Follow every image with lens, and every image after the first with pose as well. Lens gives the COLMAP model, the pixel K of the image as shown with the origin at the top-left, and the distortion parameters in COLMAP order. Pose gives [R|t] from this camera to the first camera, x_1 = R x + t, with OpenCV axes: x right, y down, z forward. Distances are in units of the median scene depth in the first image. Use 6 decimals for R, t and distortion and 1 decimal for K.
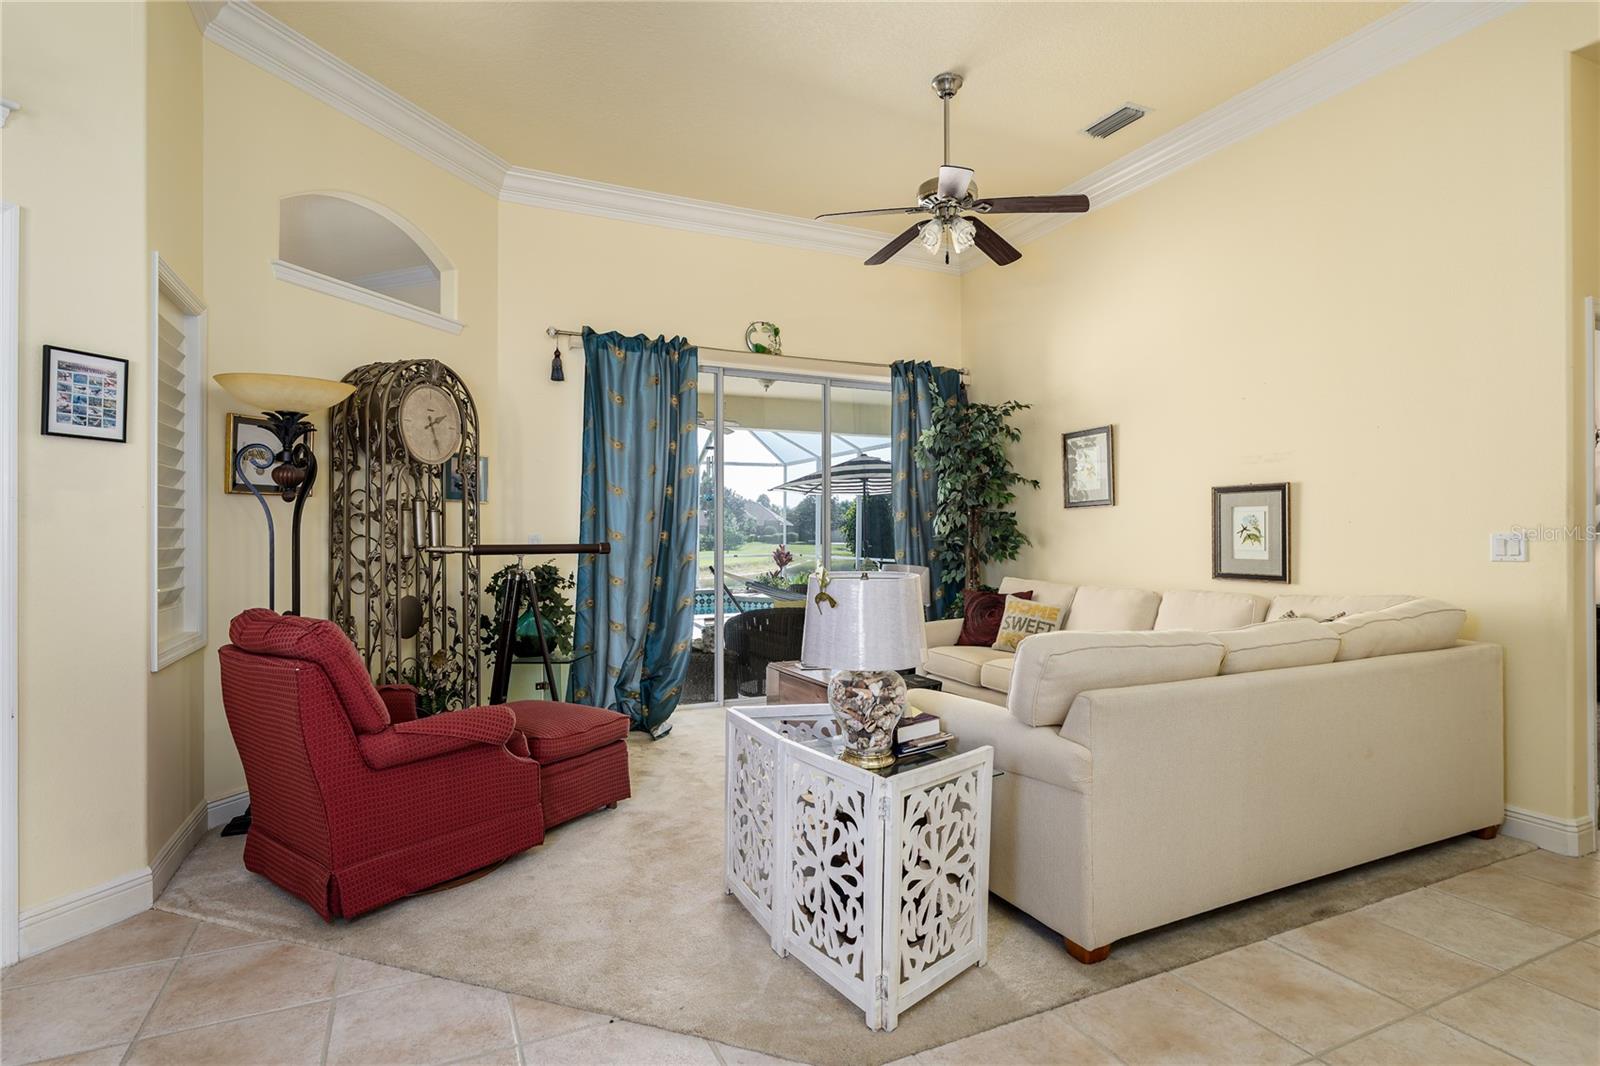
lens RADIAL K [[818.8, 0, 802.9], [0, 818.8, 530.3], [0, 0, 1]] dist [-0.003489, -0.000545]
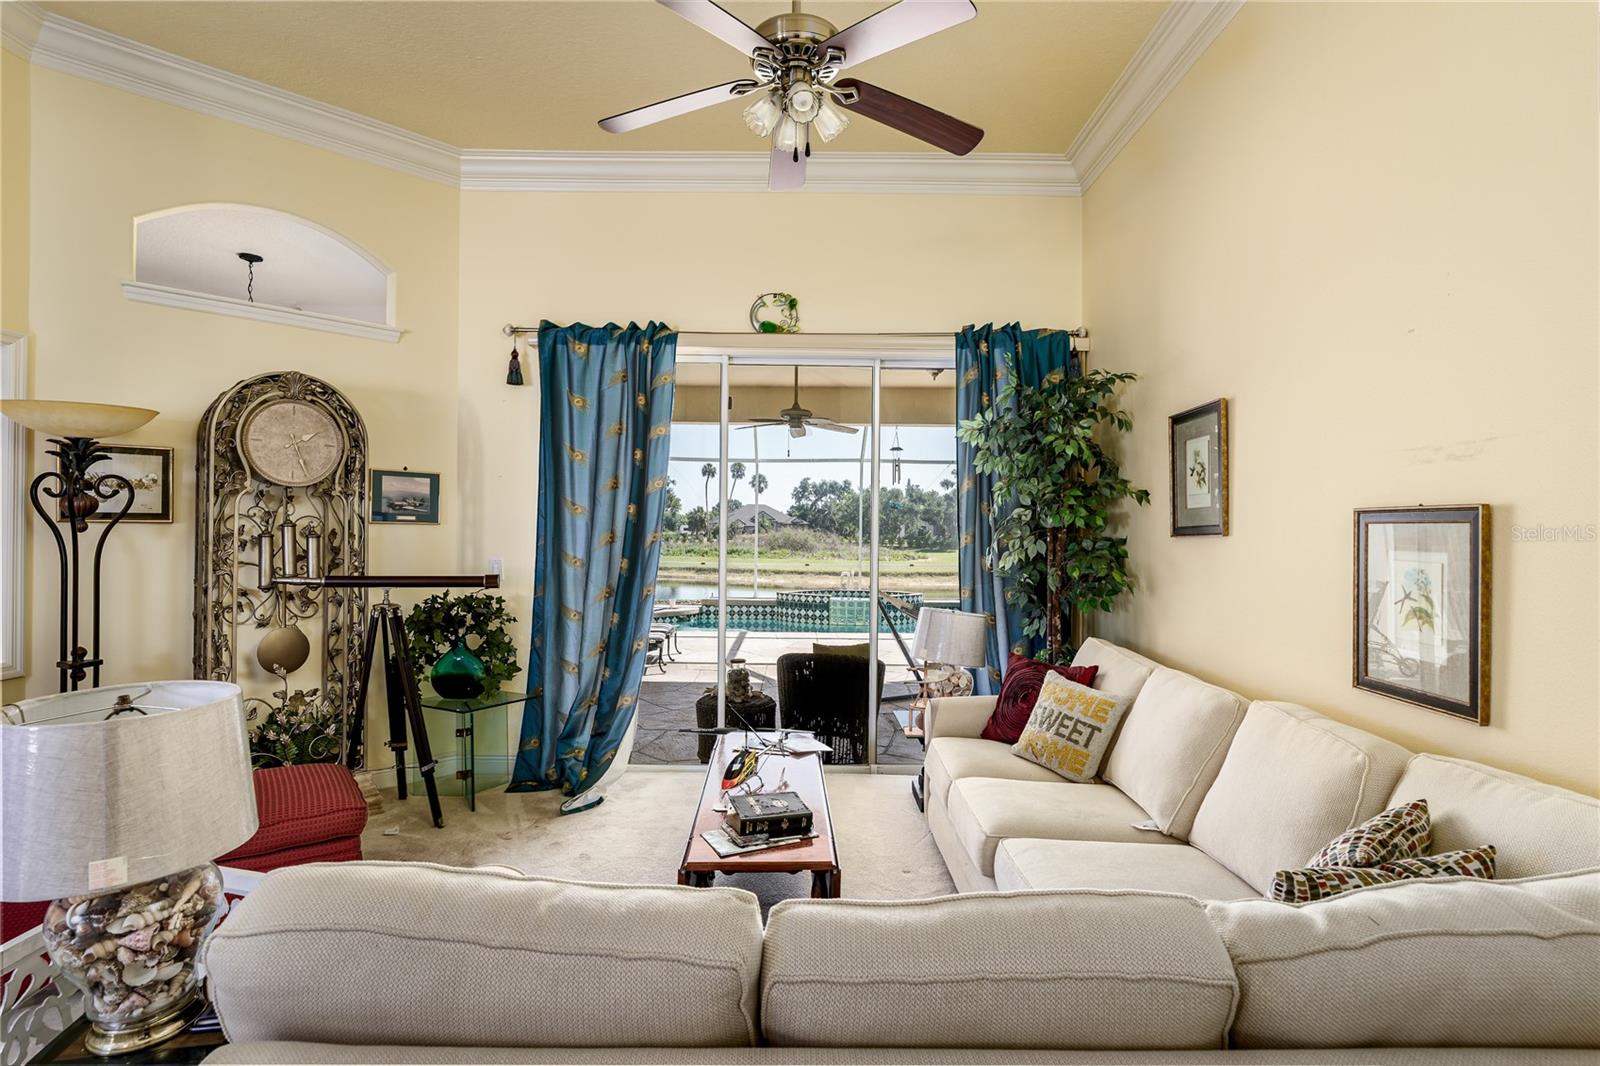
lens RADIAL K [[818.8, 0, 790.4], [0, 818.8, 531.2], [0, 0, 1]] dist [-0.003489, -0.000545]
pose [[0.901439, 0.012028, -0.432740, 0.335955], [-0.010756, 0.999928, 0.005387, -0.031679], [0.432773, -0.000201, 0.901503, 0.319559]]
